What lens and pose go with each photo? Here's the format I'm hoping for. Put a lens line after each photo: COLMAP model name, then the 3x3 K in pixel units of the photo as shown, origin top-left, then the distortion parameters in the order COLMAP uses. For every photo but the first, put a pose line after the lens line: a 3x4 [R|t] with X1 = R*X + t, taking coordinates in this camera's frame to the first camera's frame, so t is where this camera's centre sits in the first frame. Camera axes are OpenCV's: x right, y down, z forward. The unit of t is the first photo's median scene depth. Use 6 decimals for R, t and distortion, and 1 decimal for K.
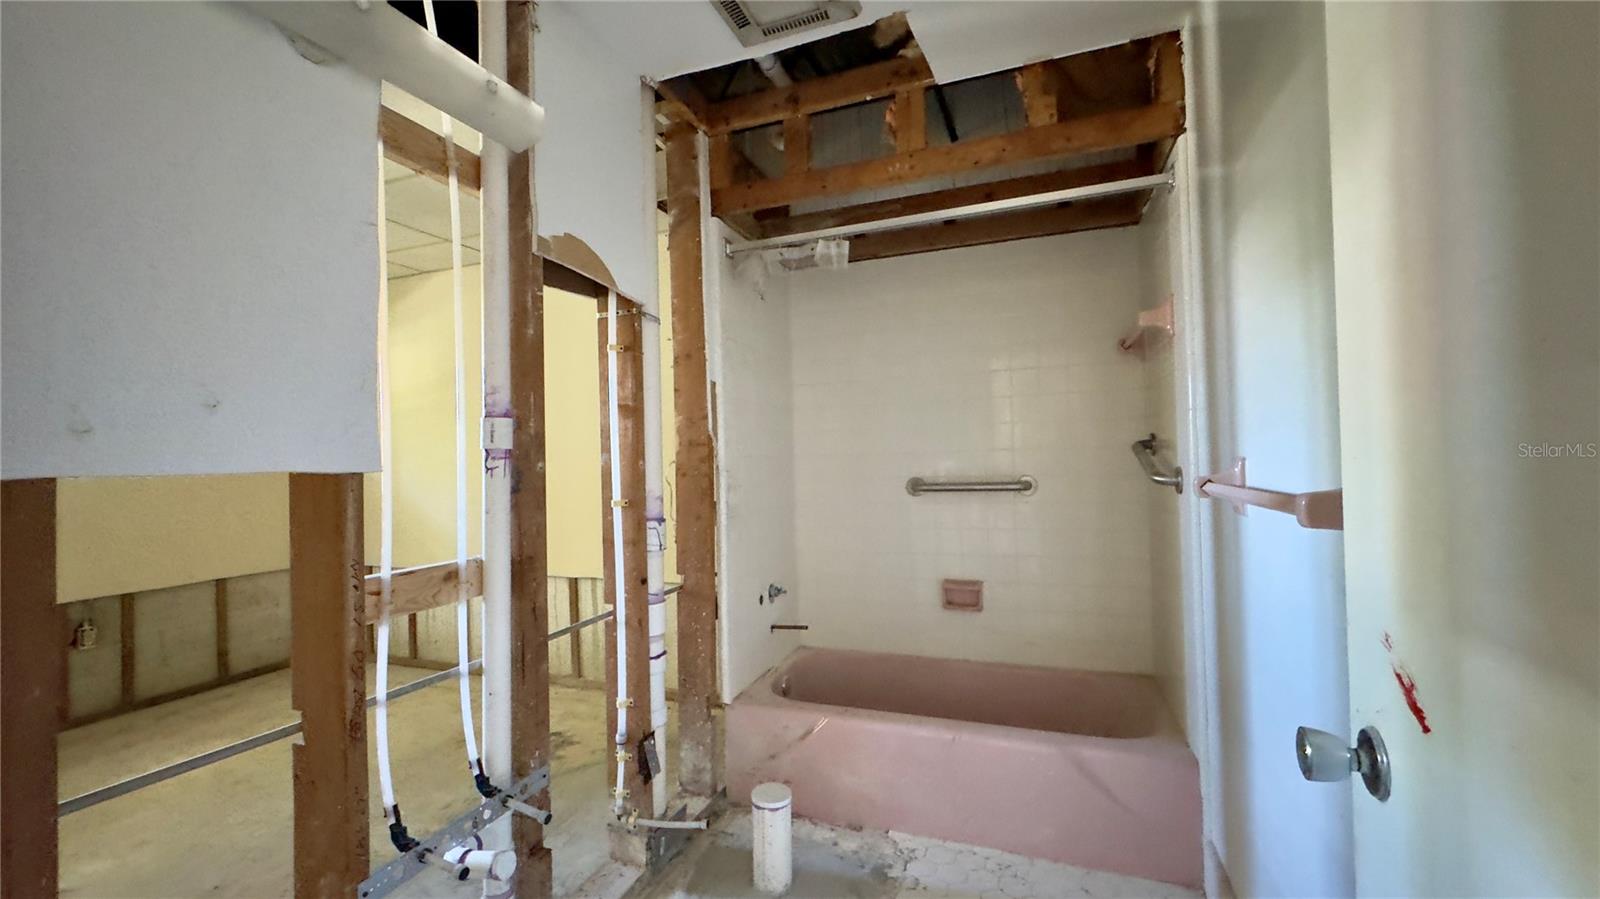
lens RADIAL K [[640.1, 0, 800.0], [0, 640.1, 448.3], [0, 0, 1]] dist [-0.002688, 0.000330]
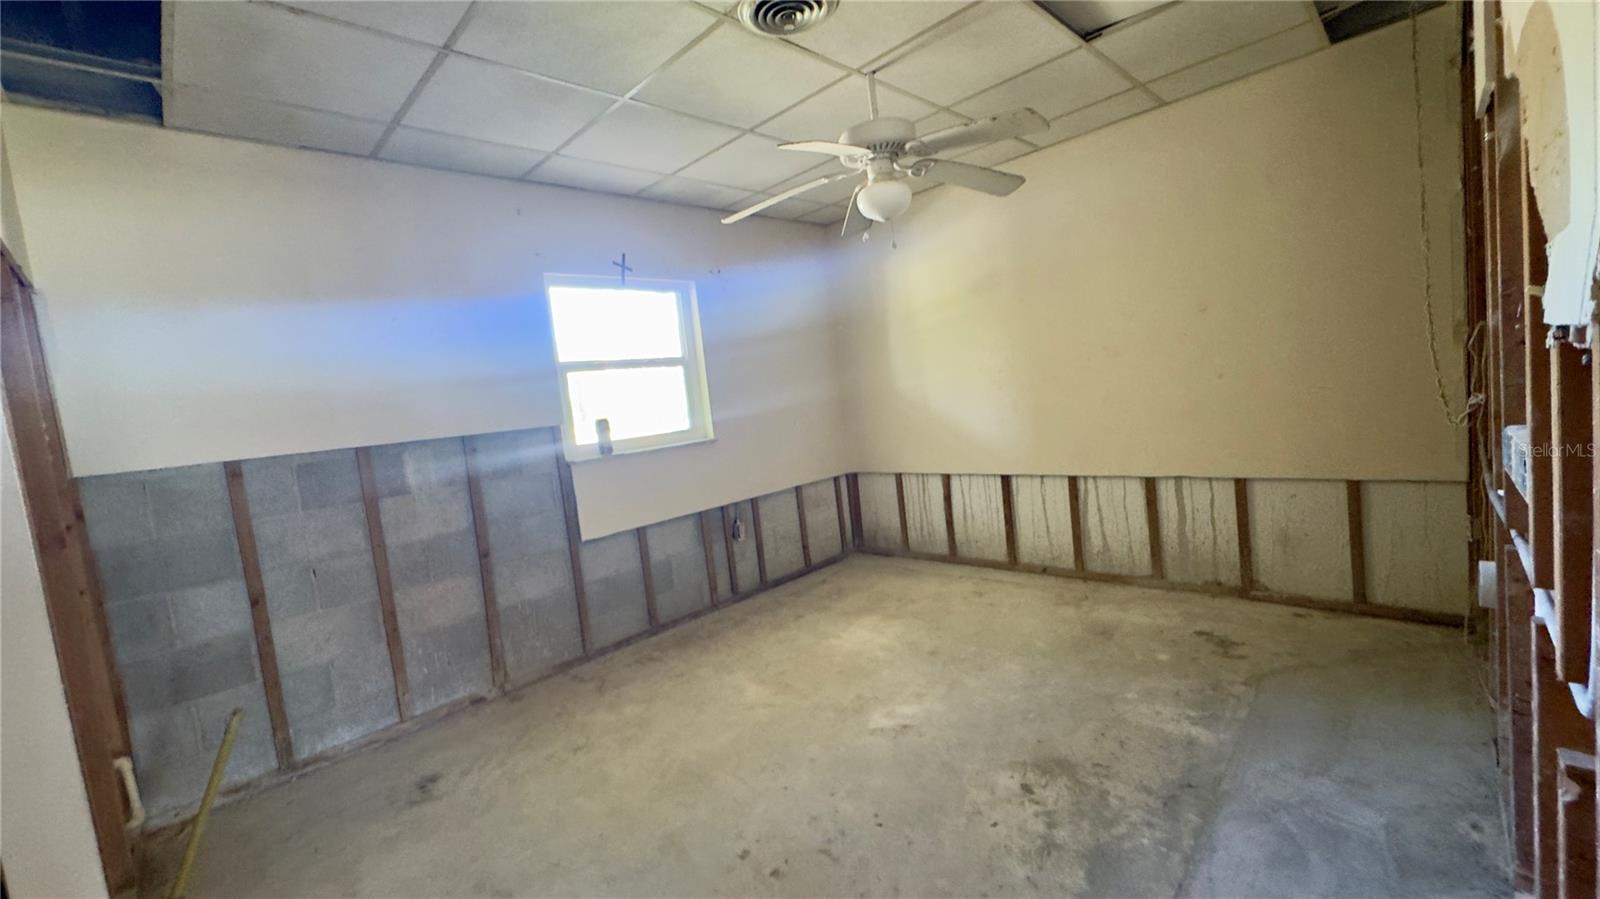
lens RADIAL K [[640.1, 0, 801.1], [0, 640.1, 445.5], [0, 0, 1]] dist [-0.002688, 0.000330]
pose [[0.912794, -0.042830, -0.406168, -0.466291], [0.092541, 0.990311, 0.103543, 0.009395], [0.397798, -0.132101, 0.907913, -0.070148]]
